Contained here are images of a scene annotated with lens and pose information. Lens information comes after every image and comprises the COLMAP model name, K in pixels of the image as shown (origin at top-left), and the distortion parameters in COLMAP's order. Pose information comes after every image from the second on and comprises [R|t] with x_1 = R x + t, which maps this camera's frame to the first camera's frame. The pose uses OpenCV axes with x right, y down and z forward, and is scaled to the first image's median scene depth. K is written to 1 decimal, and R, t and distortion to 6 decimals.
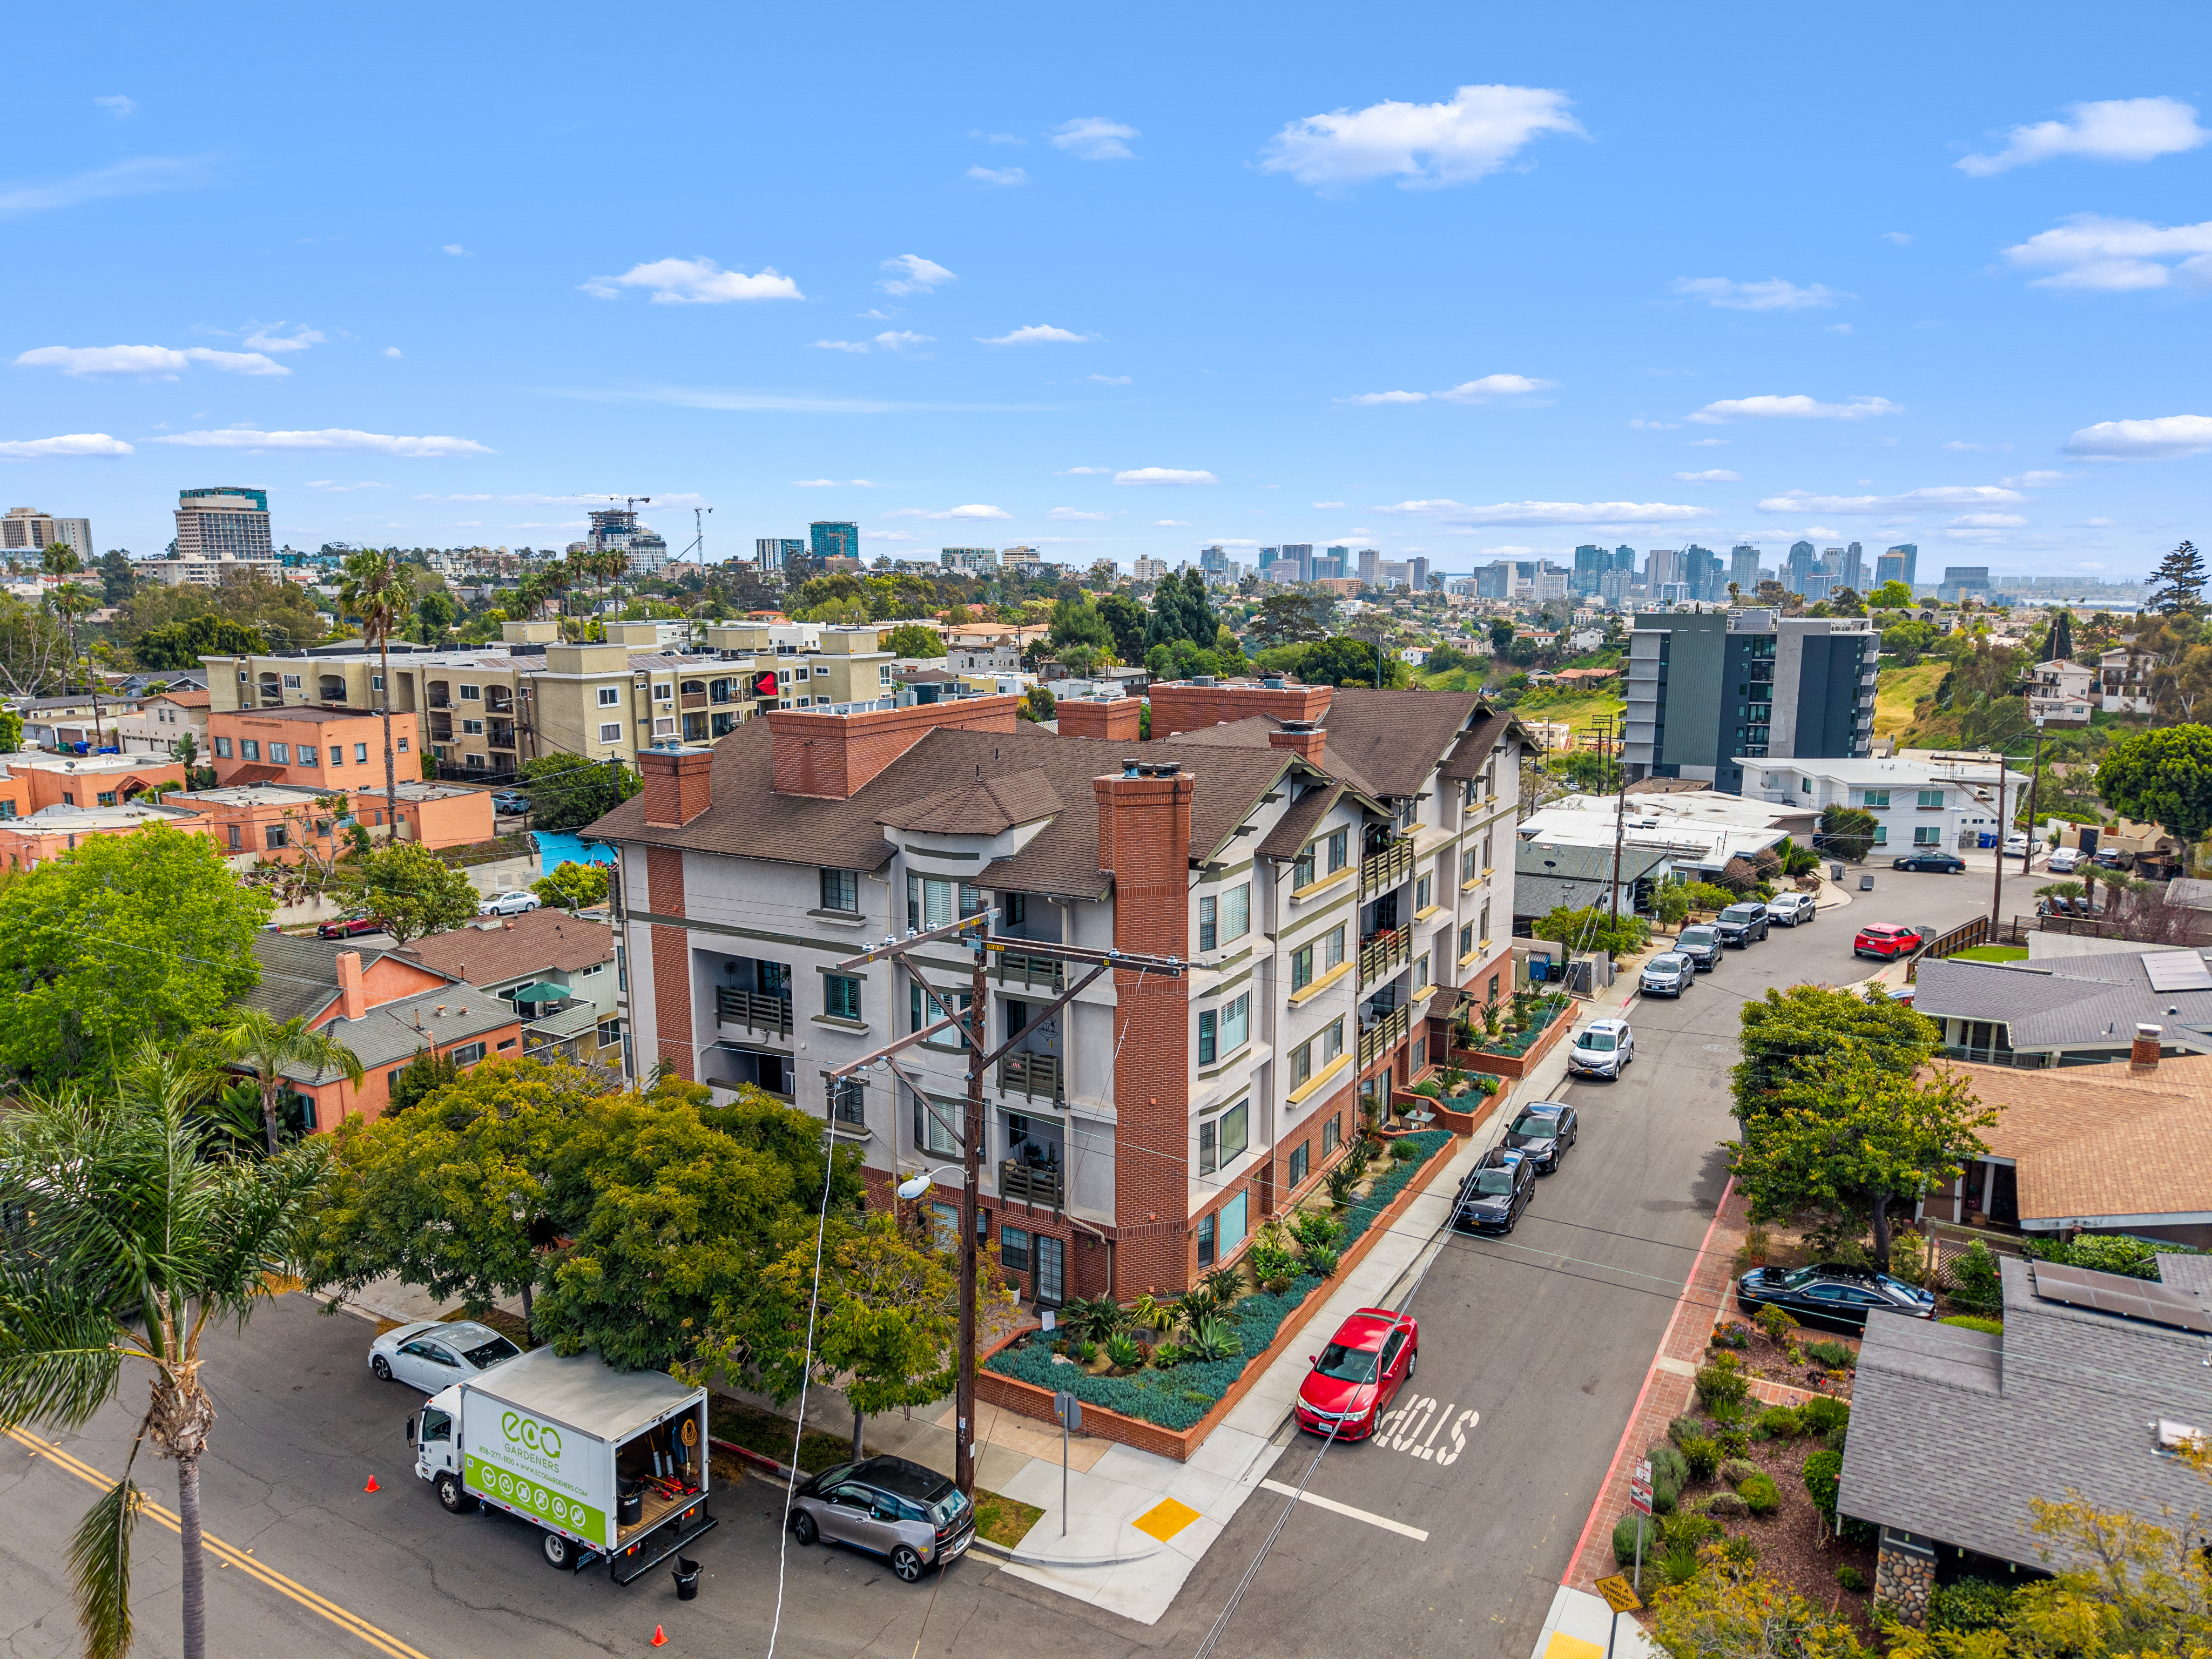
lens RADIAL K [[1463.9, 0, 1099.7], [0, 1463.9, 818.9], [0, 0, 1]] dist [0.057995, -0.062456]
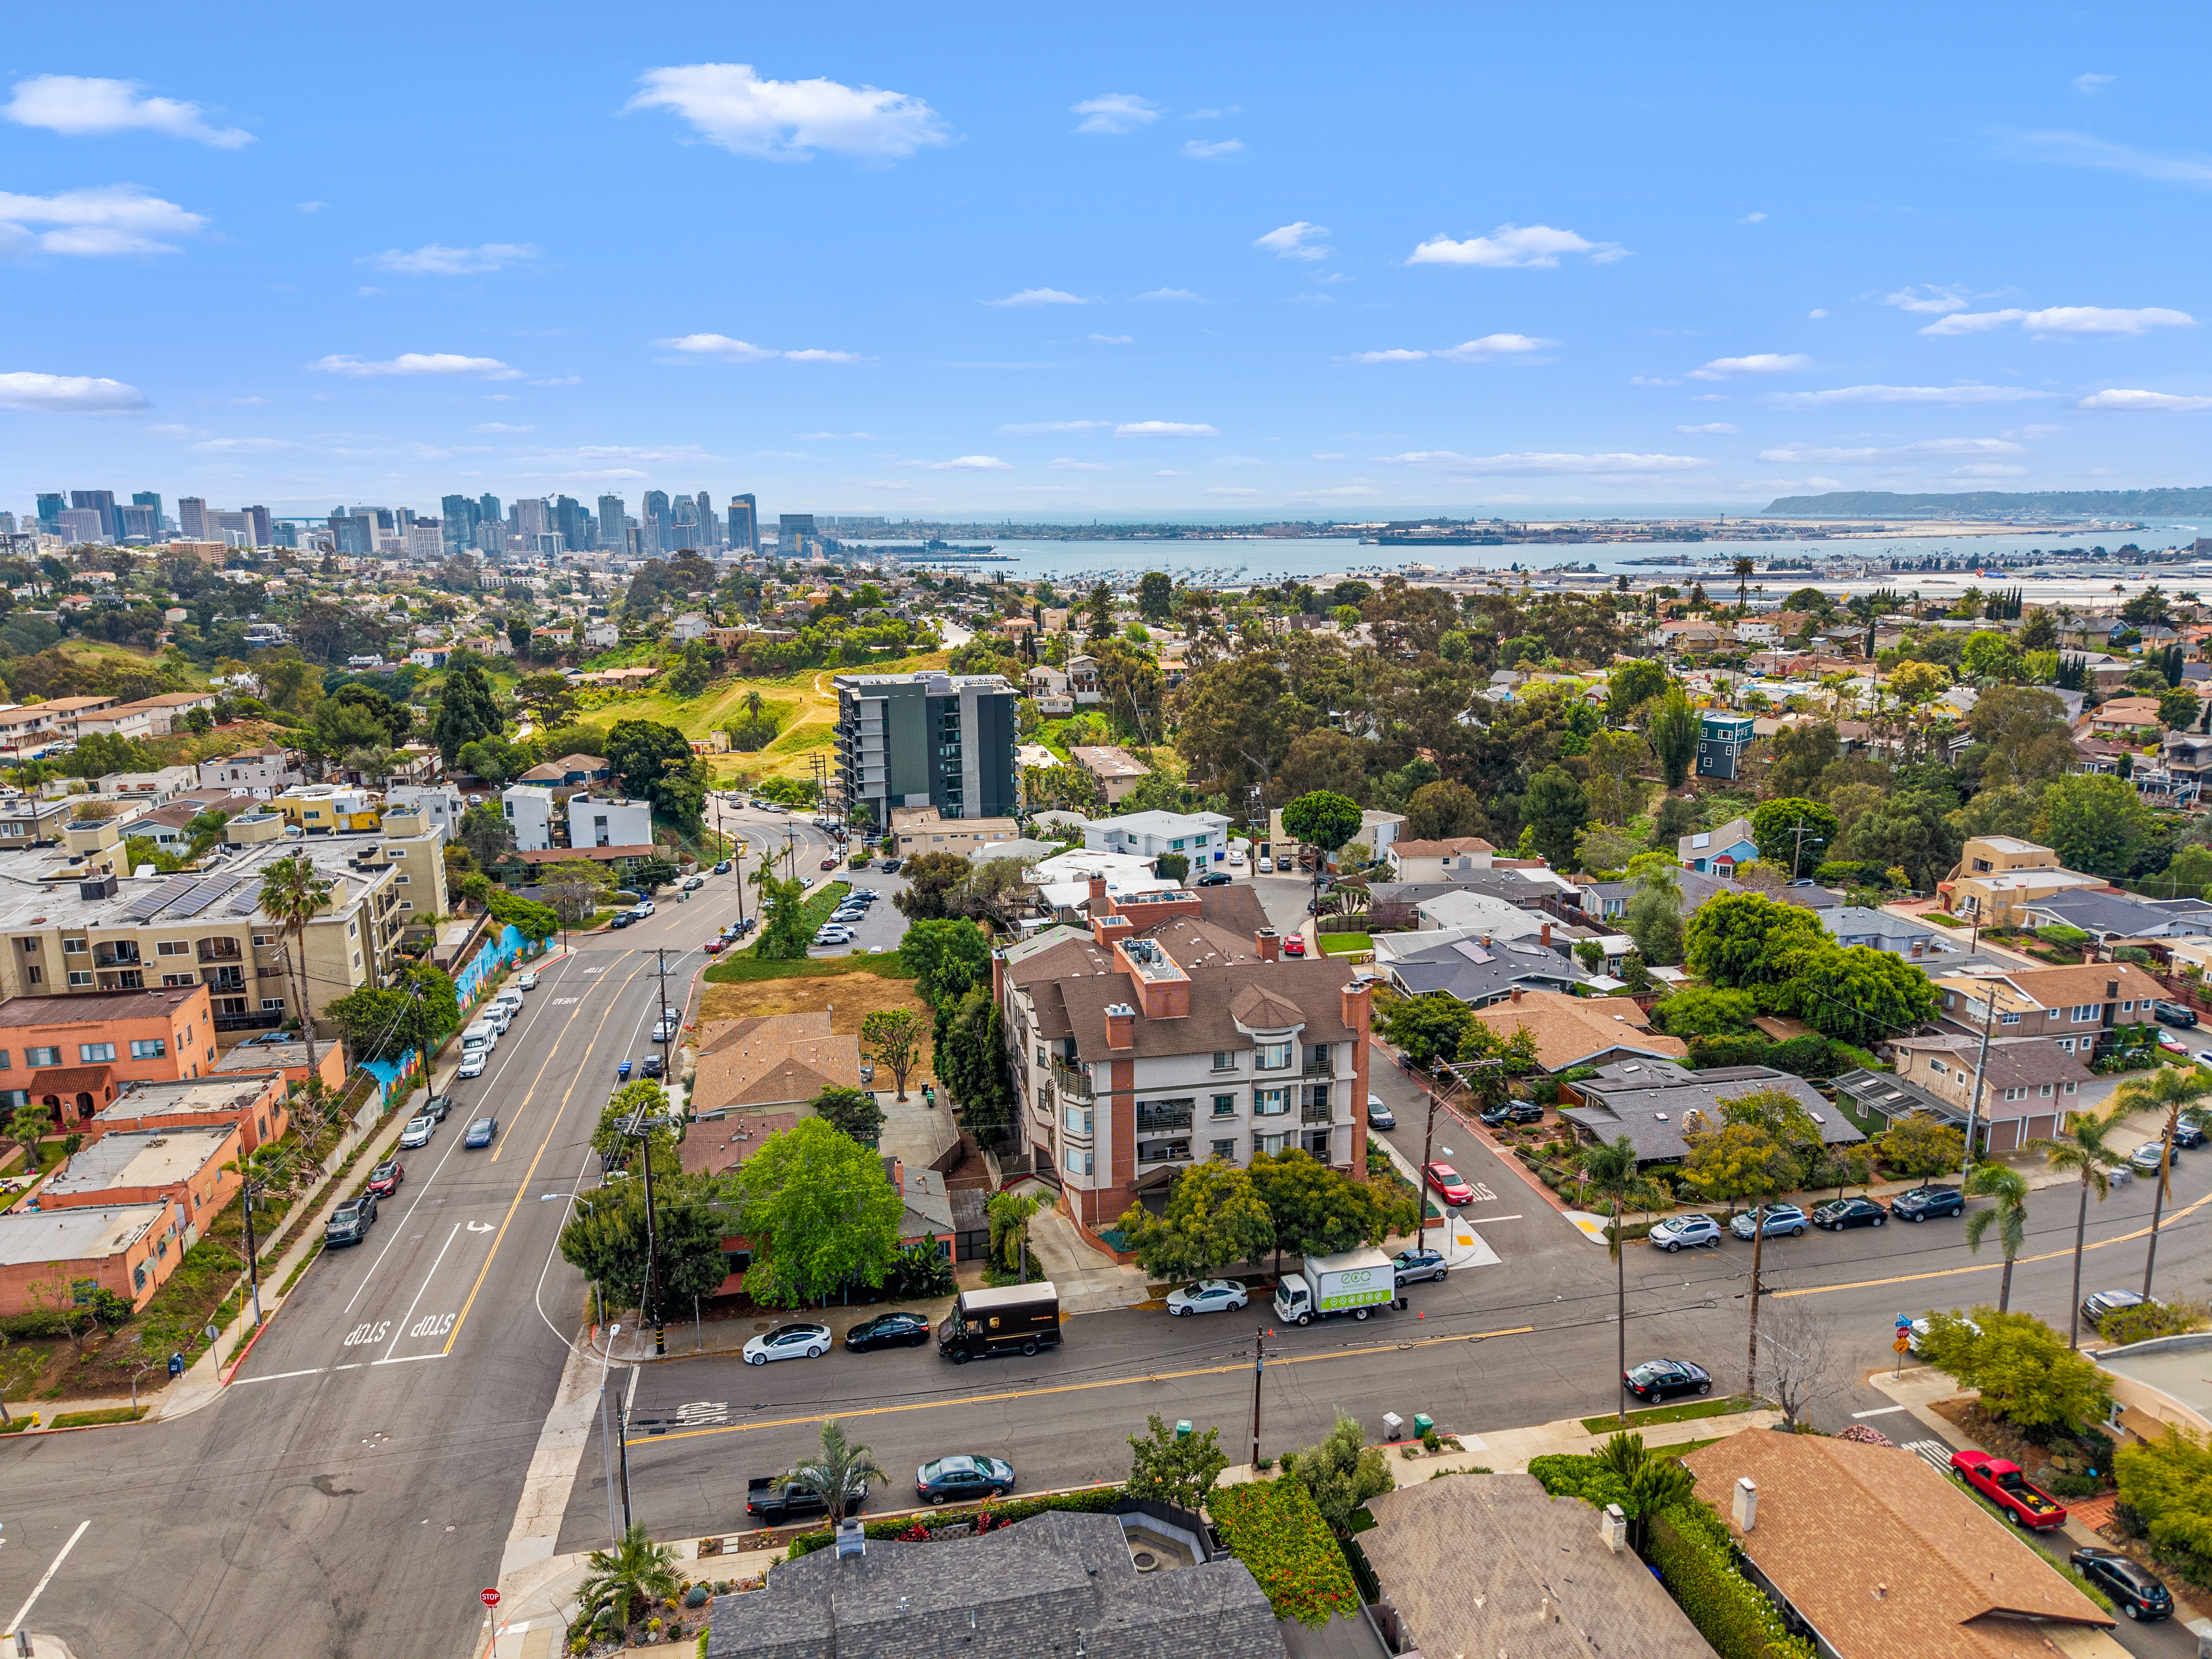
lens RADIAL K [[1442.1, 0, 1105.5], [0, 1442.1, 829.8], [0, 0, 1]] dist [0.105926, -0.218336]
pose [[0.745247, -0.148091, 0.650135, -0.617163], [0.119179, 0.988908, 0.088644, -0.187698], [-0.656051, 0.011421, 0.754630, -0.204717]]
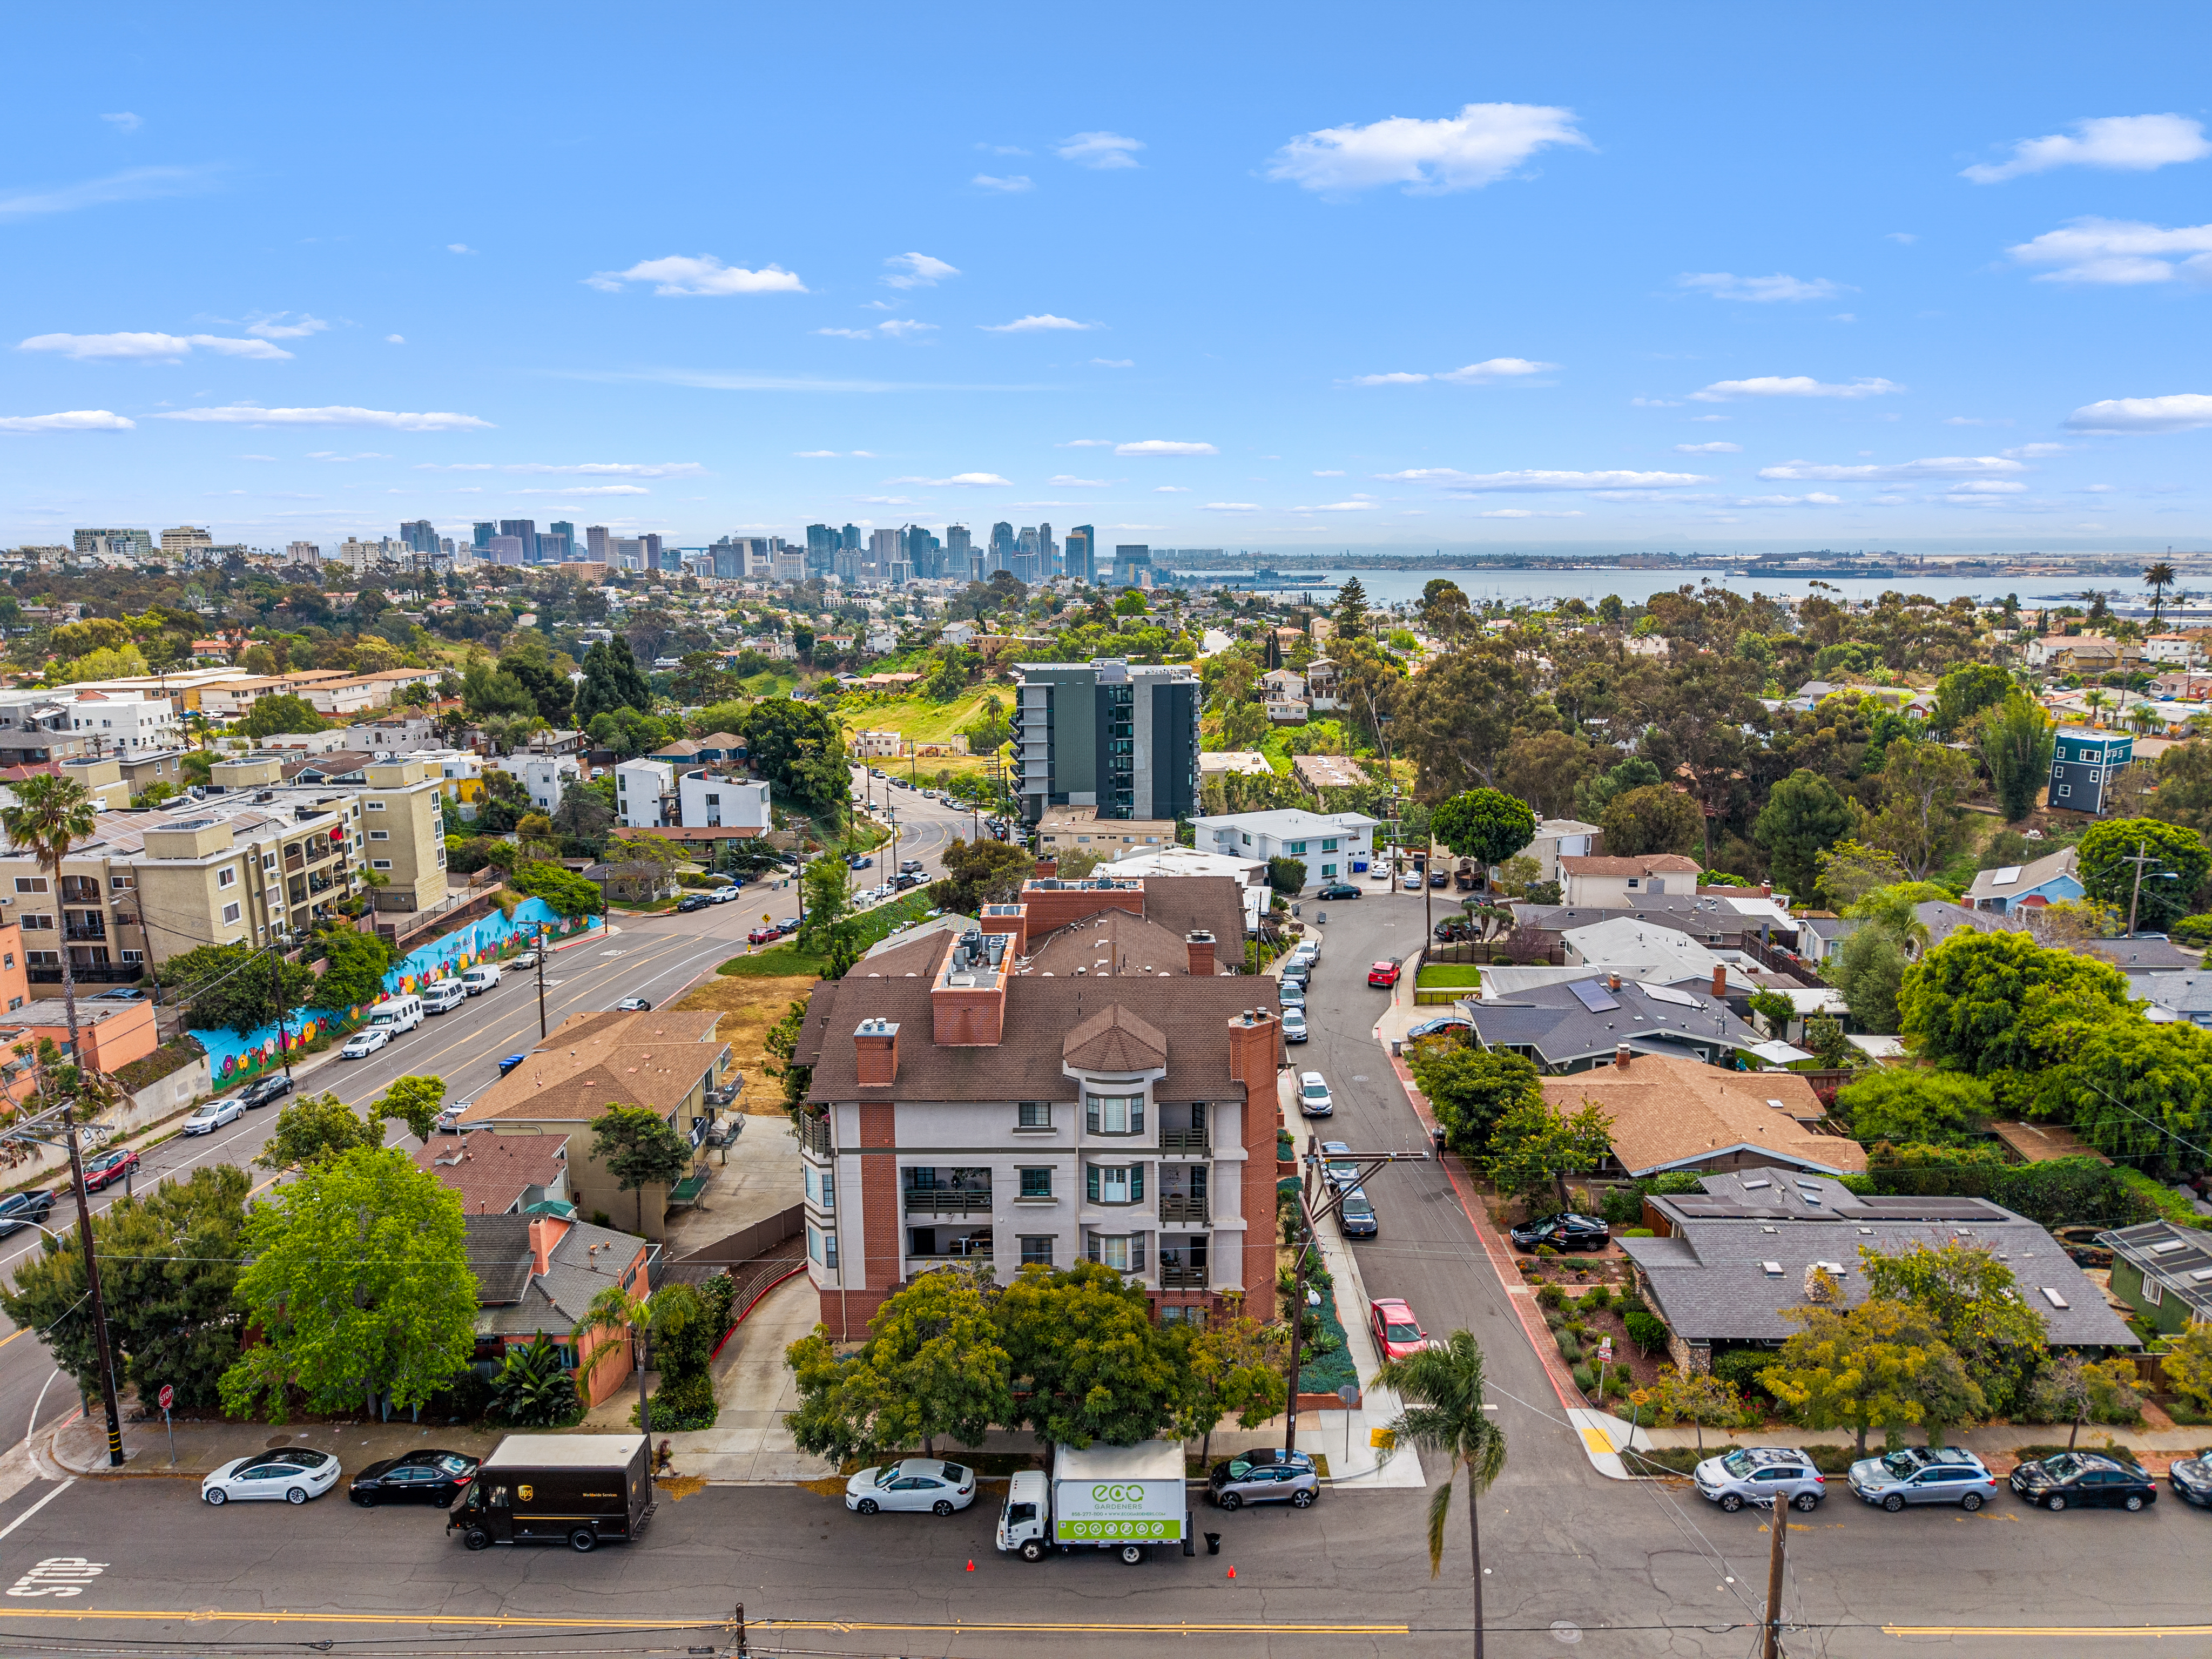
lens RADIAL K [[1457.0, 0, 1101.1], [0, 1457.0, 834.8], [0, 0, 1]] dist [0.052700, -0.061154]
pose [[0.875891, -0.098579, 0.472331, -0.286080], [0.085991, 0.995128, 0.048229, -0.108147], [-0.474784, -0.001627, 0.880101, -0.123398]]
